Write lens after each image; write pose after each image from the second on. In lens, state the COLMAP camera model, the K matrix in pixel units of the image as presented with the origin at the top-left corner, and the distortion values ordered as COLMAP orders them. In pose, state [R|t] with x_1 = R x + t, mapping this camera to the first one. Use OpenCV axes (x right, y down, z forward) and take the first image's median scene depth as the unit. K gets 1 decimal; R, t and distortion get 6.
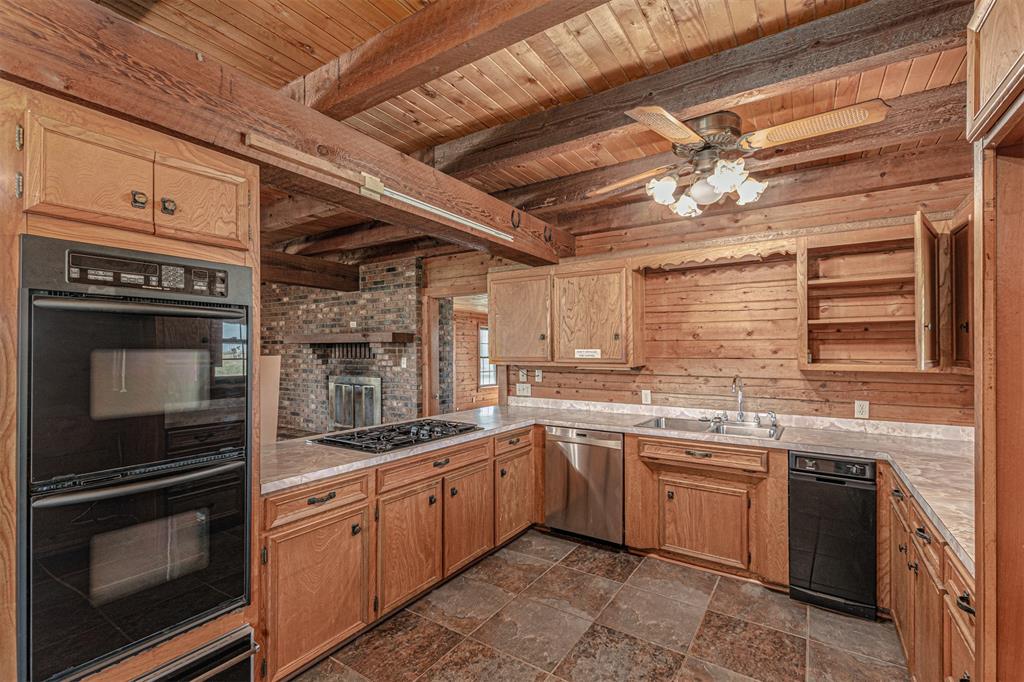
lens RADIAL K [[457.8, 0, 509.9], [0, 457.8, 349.4], [0, 0, 1]] dist [-0.000336, -0.000189]
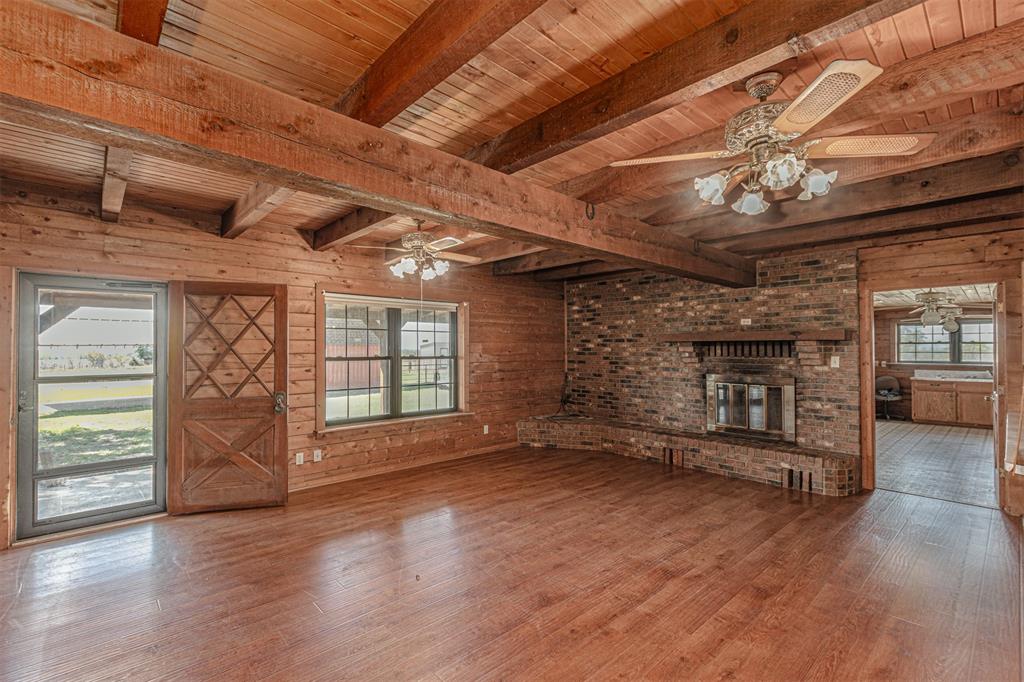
lens RADIAL K [[457.8, 0, 511.6], [0, 457.8, 344.4], [0, 0, 1]] dist [-0.000336, -0.000189]
pose [[0.970510, -0.003527, -0.241036, -0.572679], [0.003101, 0.999993, -0.002145, -0.005977], [0.241042, 0.001335, 0.970514, -0.055269]]
